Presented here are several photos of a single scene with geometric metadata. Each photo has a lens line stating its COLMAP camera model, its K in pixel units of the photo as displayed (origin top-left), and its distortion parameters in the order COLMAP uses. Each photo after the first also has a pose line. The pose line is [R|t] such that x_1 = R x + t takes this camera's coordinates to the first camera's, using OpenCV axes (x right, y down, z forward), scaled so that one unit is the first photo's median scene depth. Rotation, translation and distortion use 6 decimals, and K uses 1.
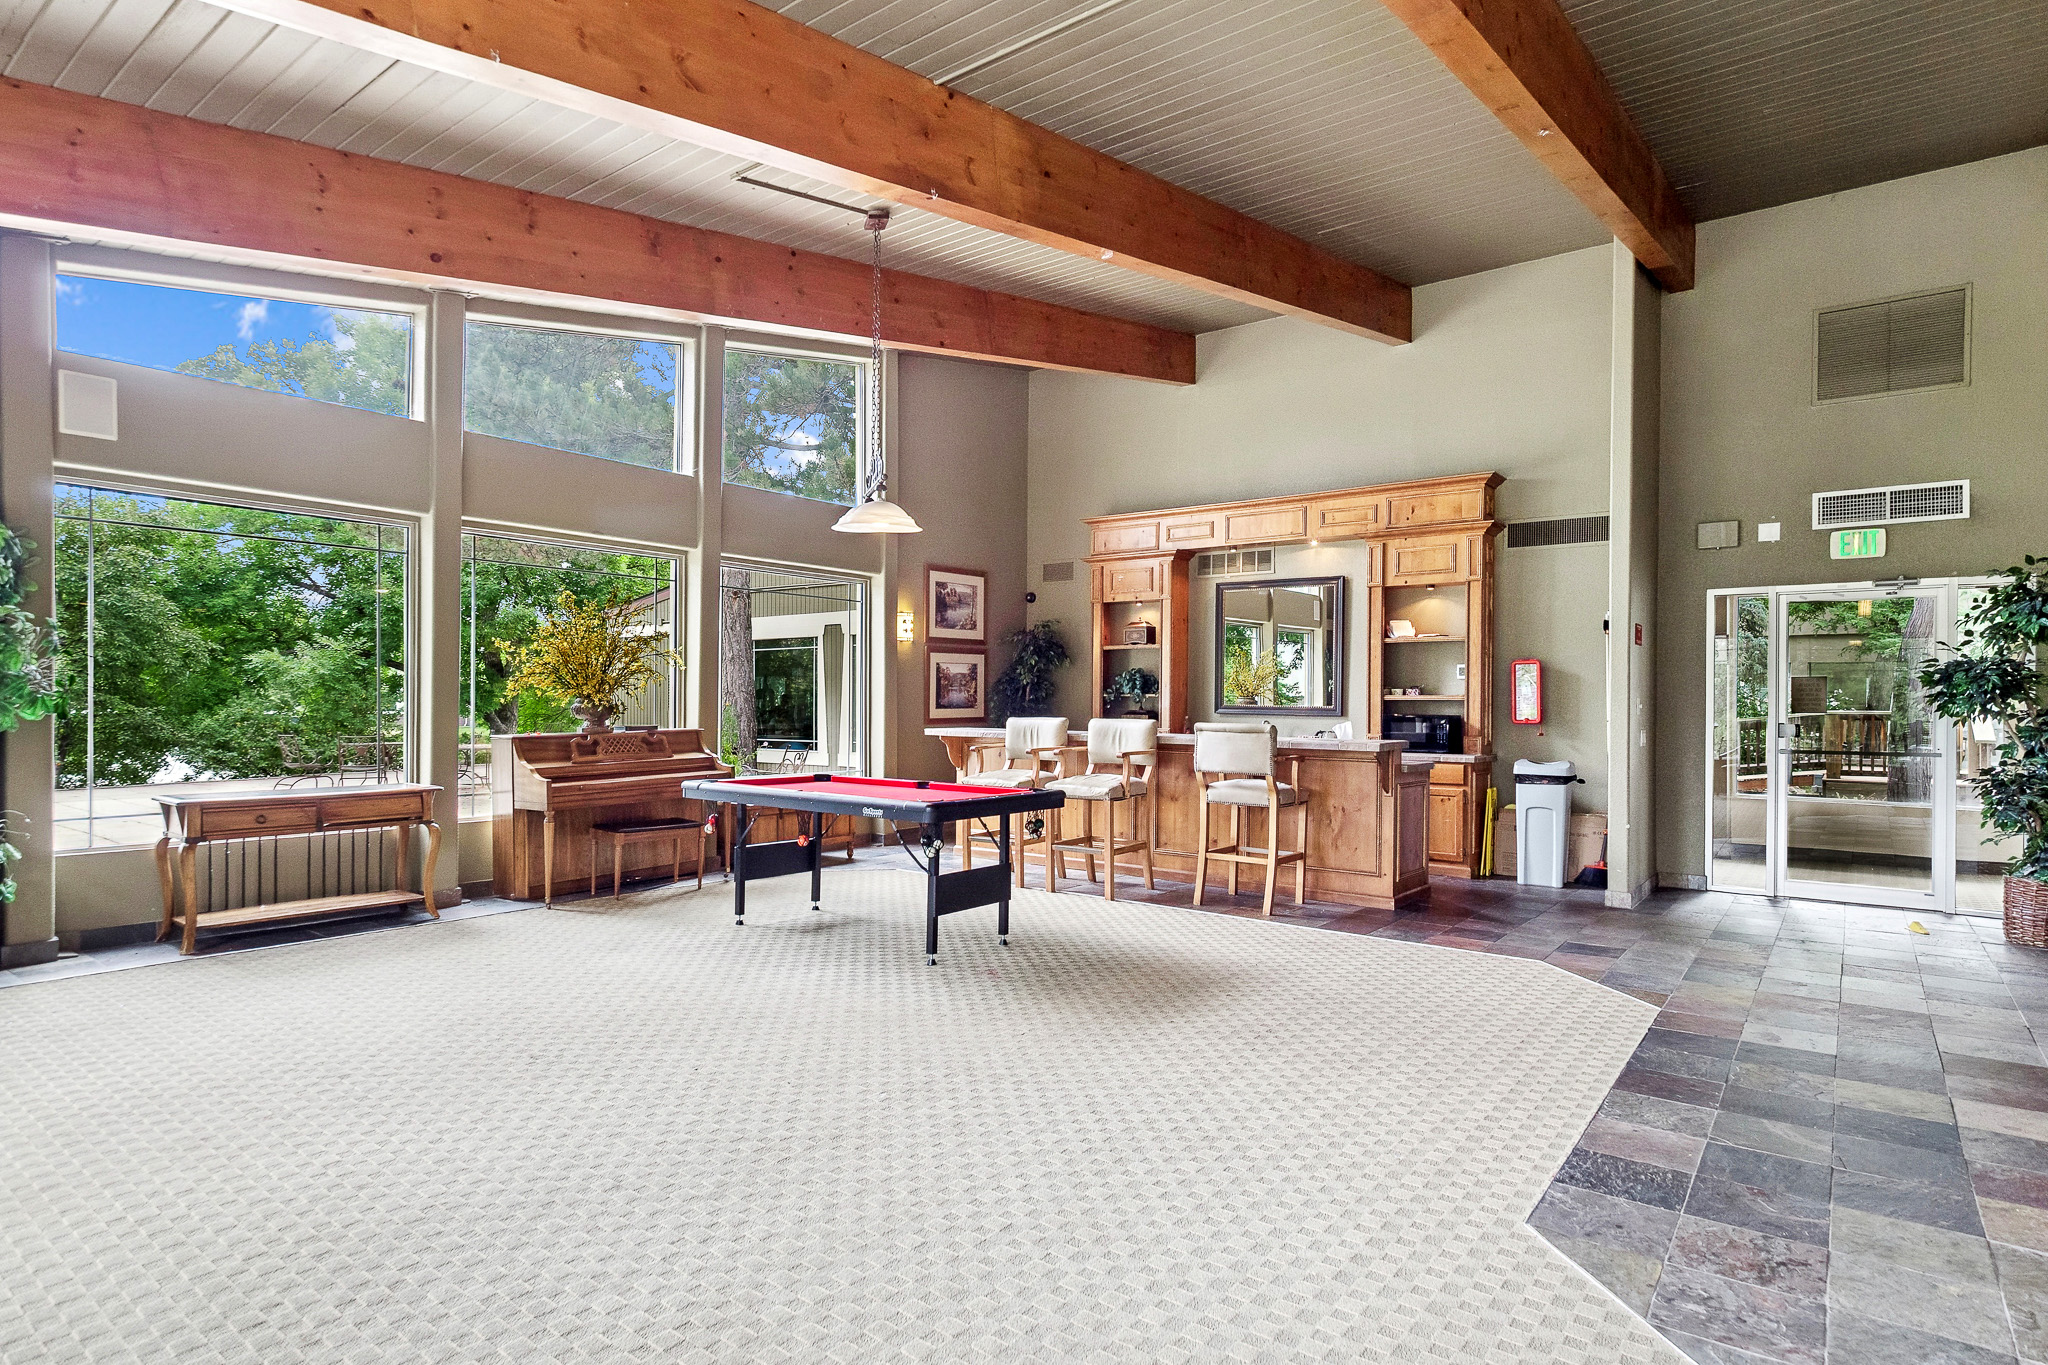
lens RADIAL K [[1071.3, 0, 1027.0], [0, 1071.3, 693.1], [0, 0, 1]] dist [0.008392, -0.007012]
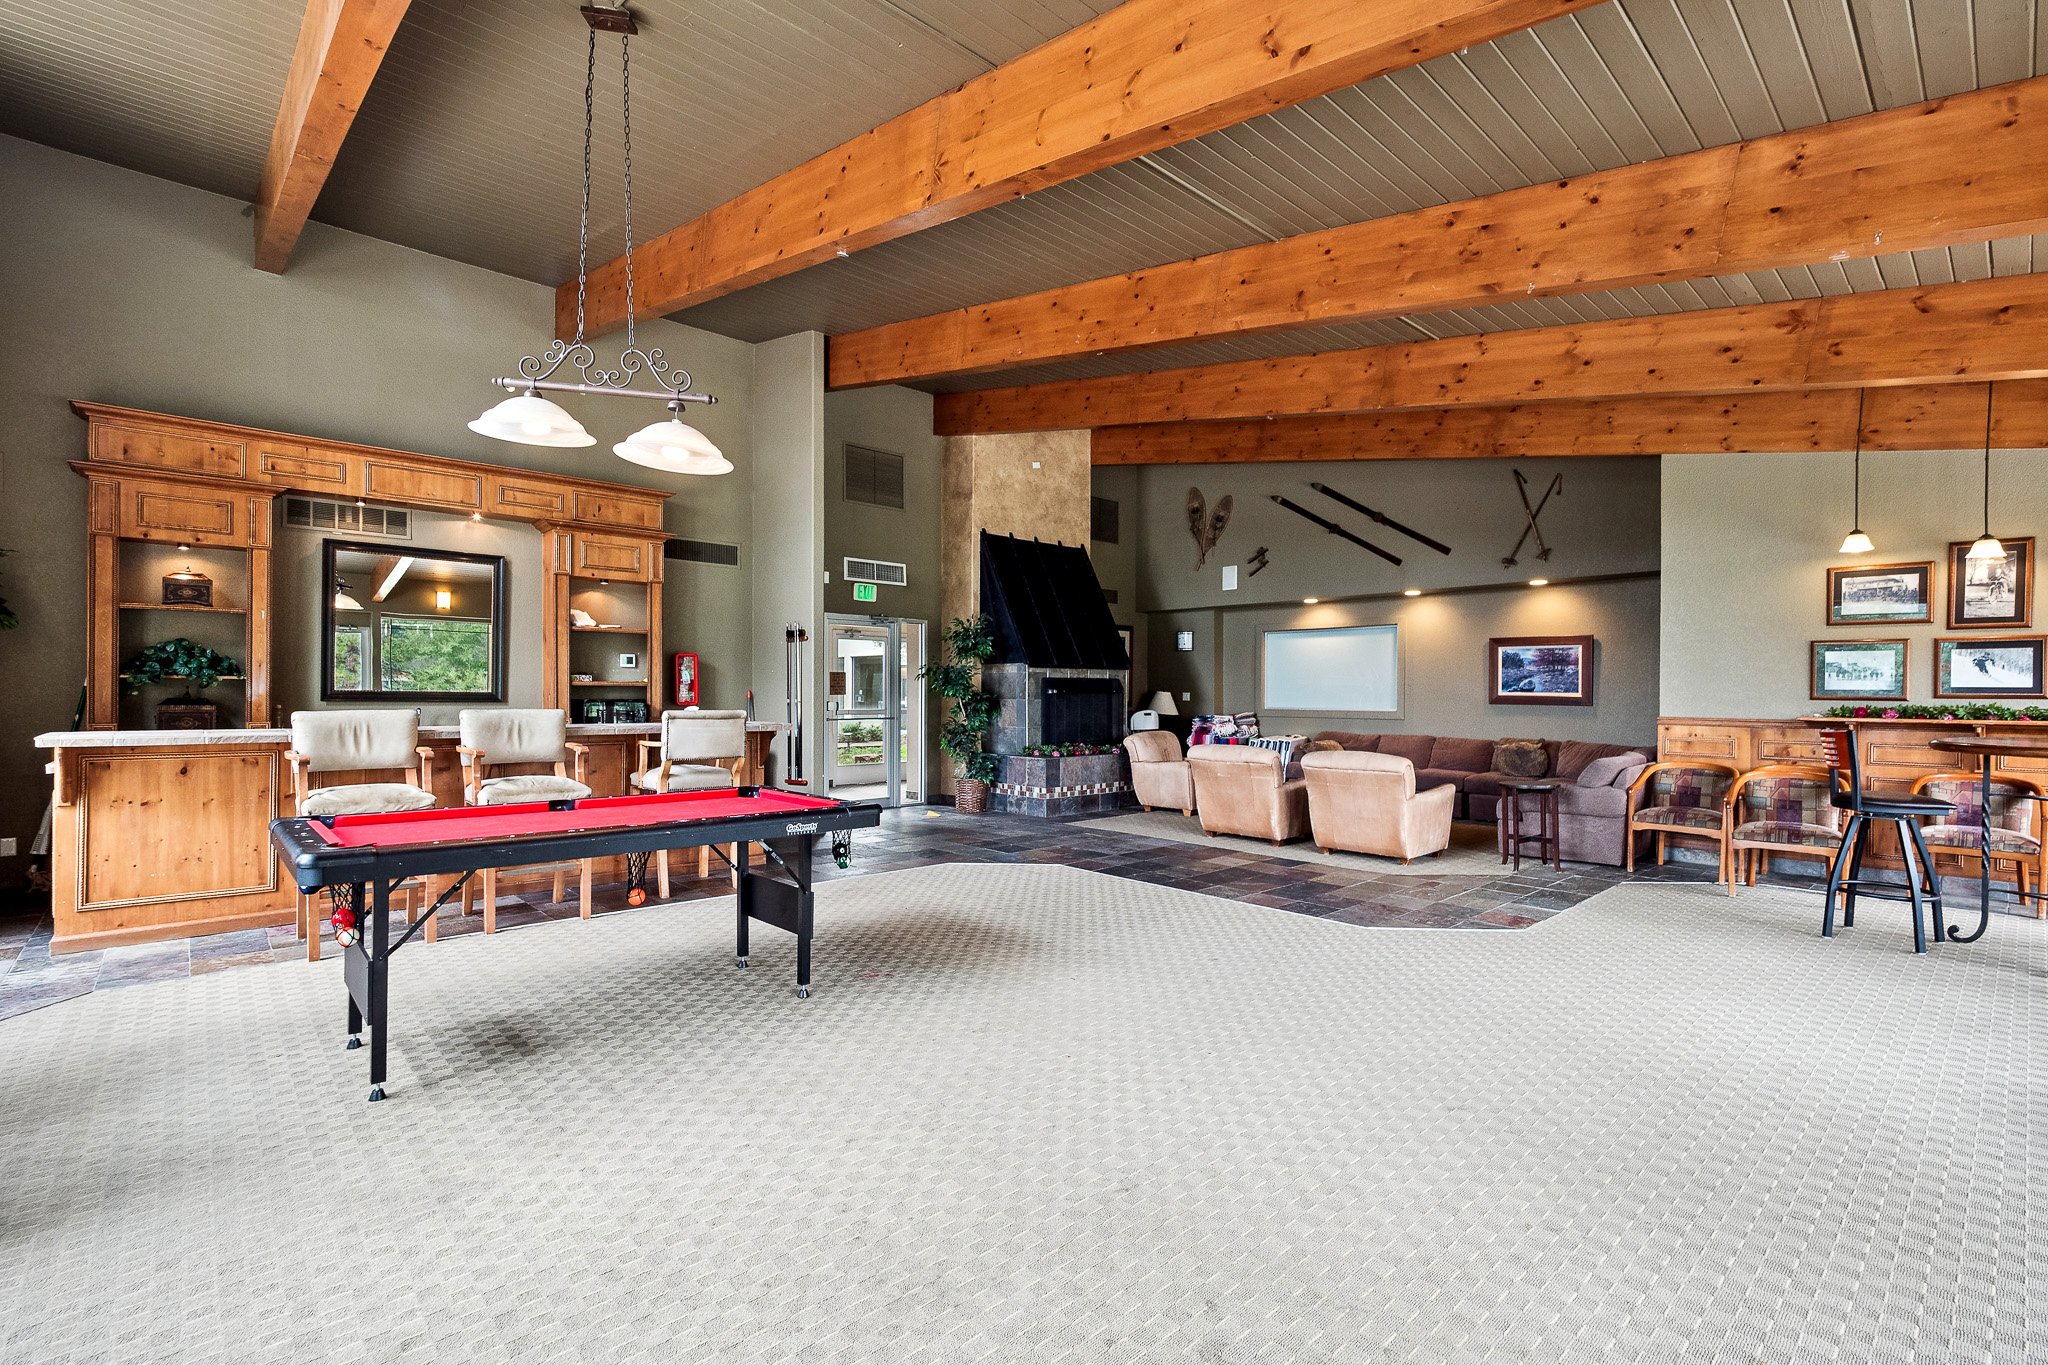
lens RADIAL K [[899.9, 0, 1027.0], [0, 899.9, 689.7], [0, 0, 1]] dist [-0.001560, -0.000191]
pose [[0.185518, -0.001730, 0.982639, -0.442757], [-0.012027, 0.999920, 0.004031, 0.002158], [-0.982567, -0.012566, 0.185483, 0.404792]]
